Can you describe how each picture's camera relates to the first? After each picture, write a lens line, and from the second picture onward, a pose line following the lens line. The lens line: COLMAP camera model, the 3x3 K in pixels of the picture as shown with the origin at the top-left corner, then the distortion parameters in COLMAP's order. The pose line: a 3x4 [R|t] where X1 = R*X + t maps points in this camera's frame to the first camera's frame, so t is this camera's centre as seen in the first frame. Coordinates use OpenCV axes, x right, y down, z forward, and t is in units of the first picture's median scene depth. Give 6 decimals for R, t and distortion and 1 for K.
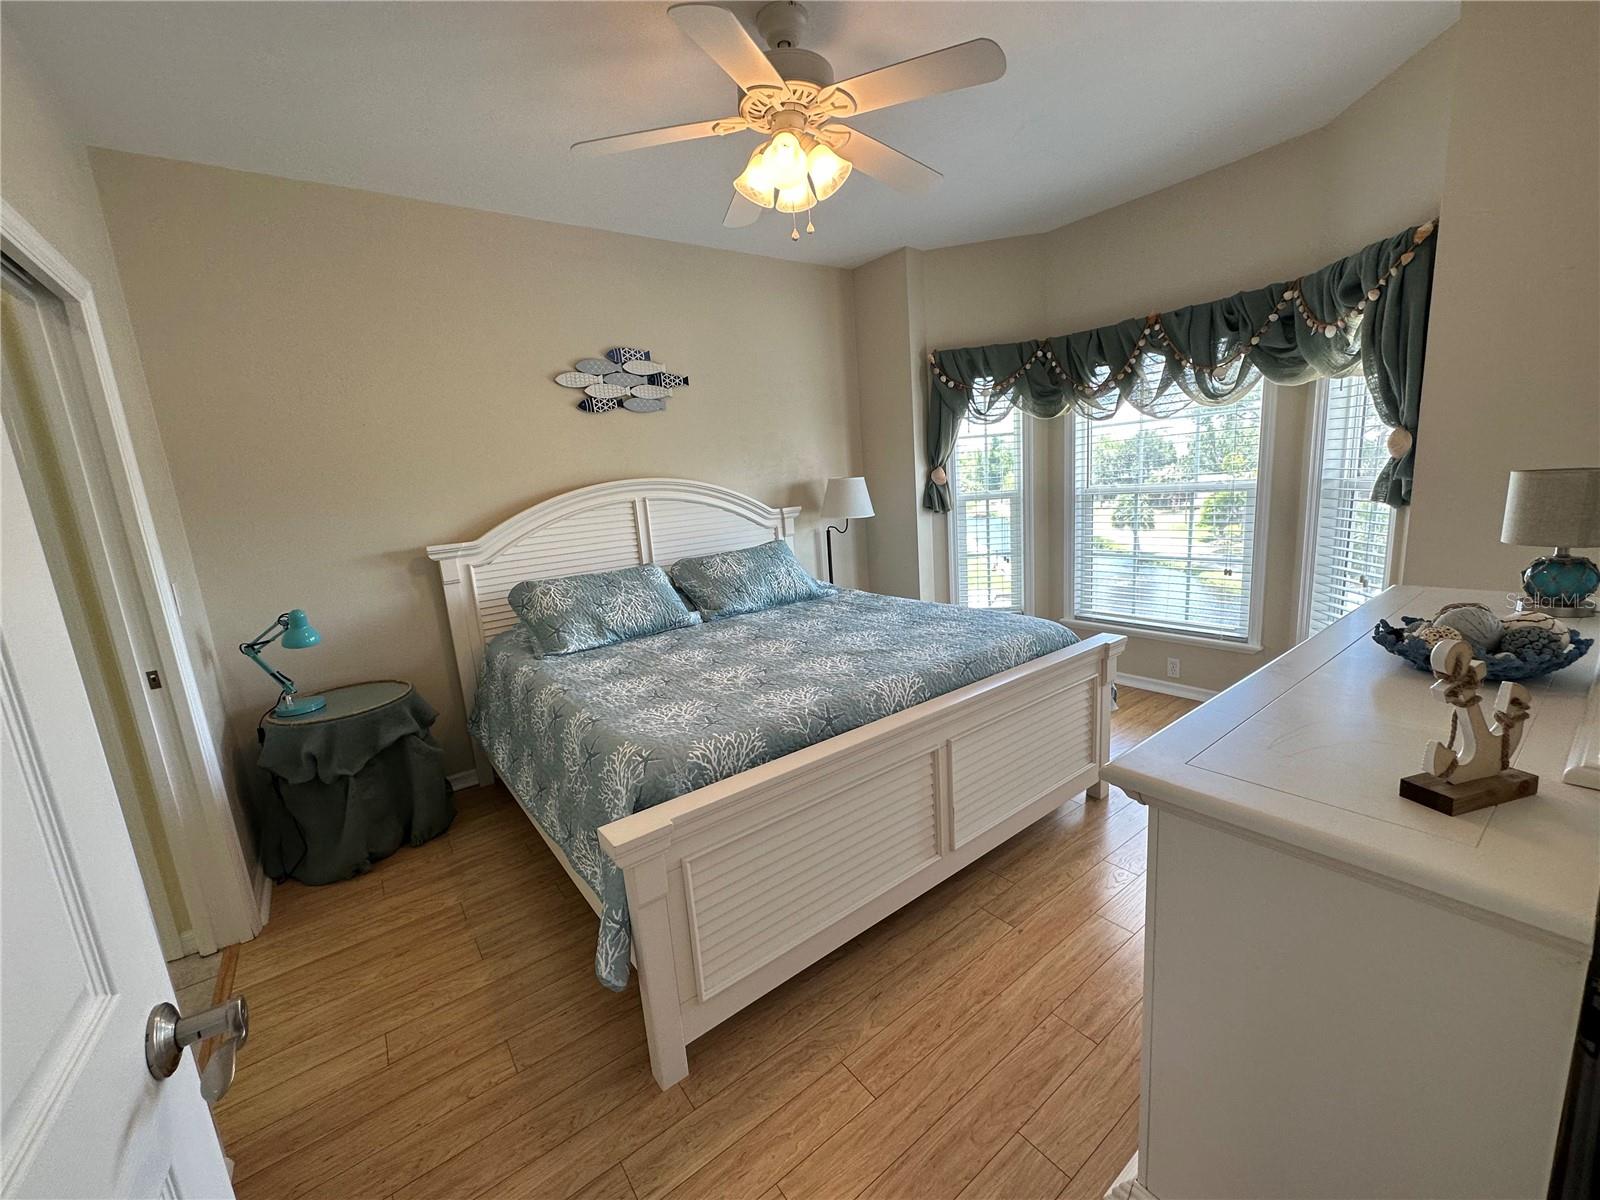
lens RADIAL K [[640.8, 0, 806.2], [0, 640.8, 599.5], [0, 0, 1]] dist [-0.002868, 0.000290]
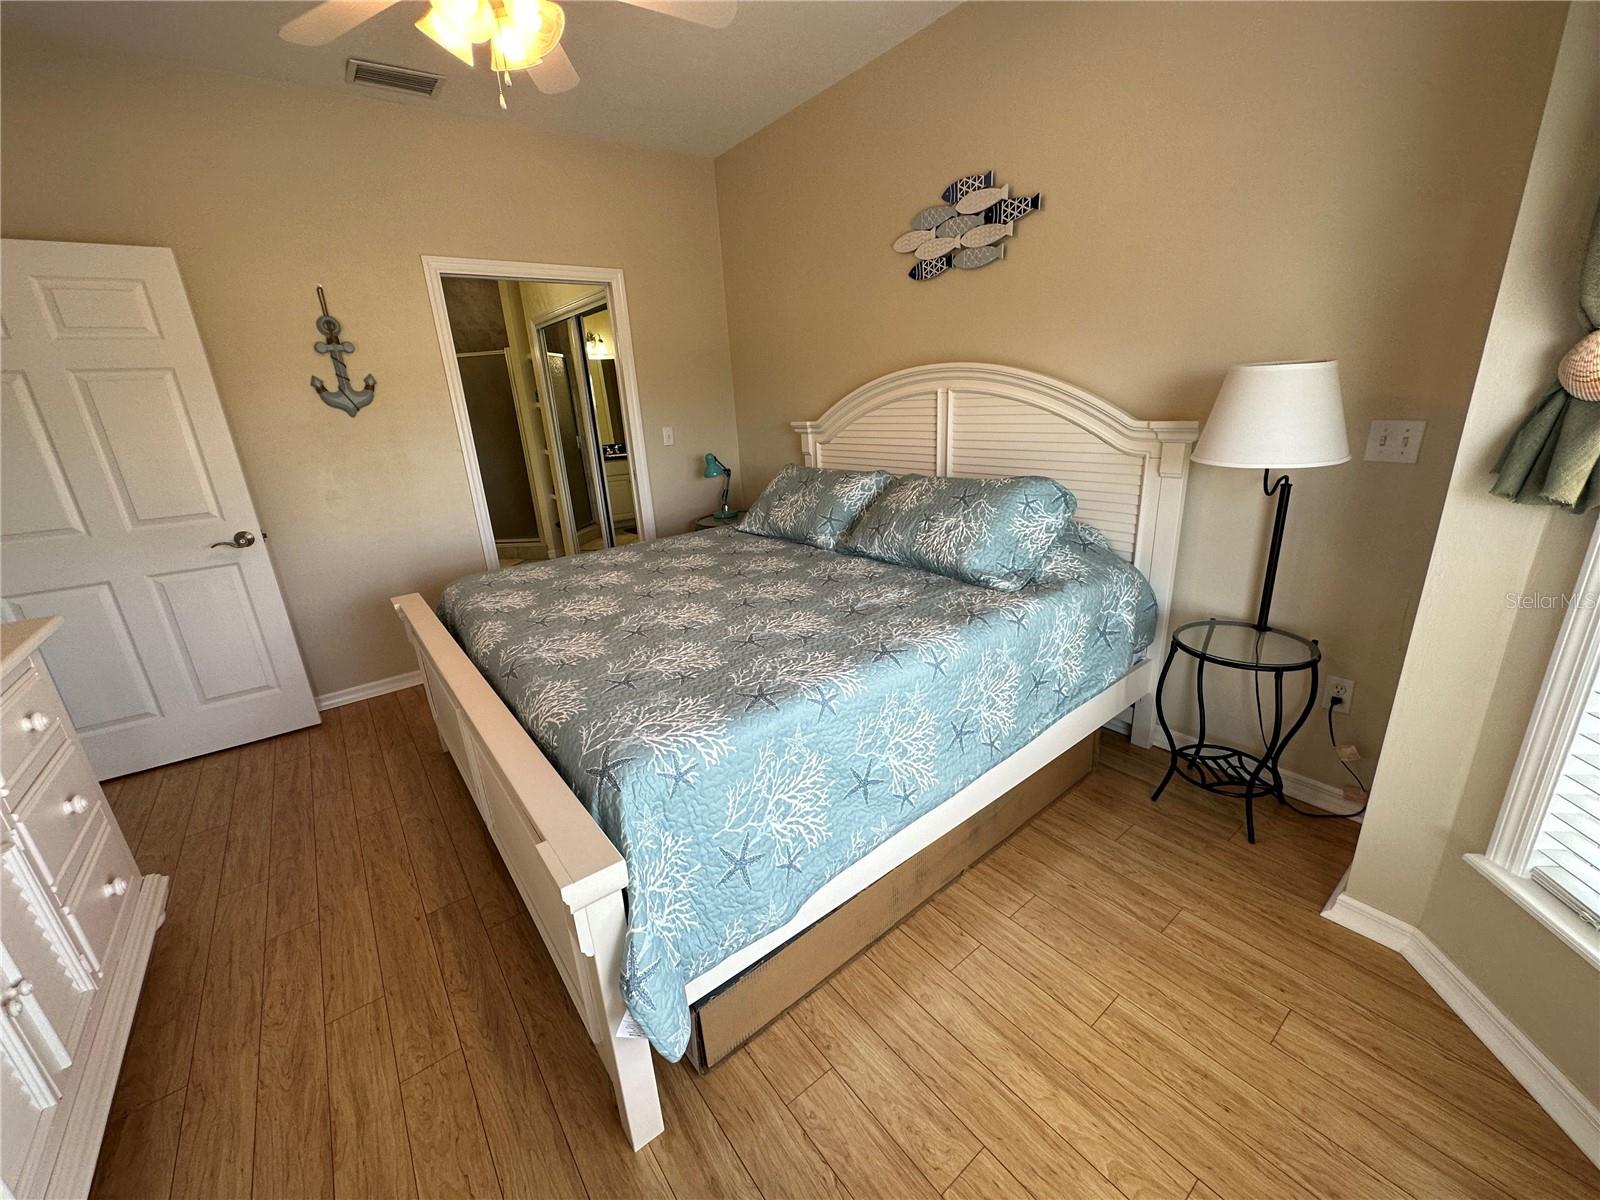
lens RADIAL K [[640.8, 0, 801.7], [0, 640.8, 600.1], [0, 0, 1]] dist [-0.002868, 0.000290]
pose [[0.008031, 0.378514, -0.925561, 0.601174], [-0.134290, 0.917614, 0.374099, -0.199734], [0.990910, 0.121289, 0.058200, 0.845503]]
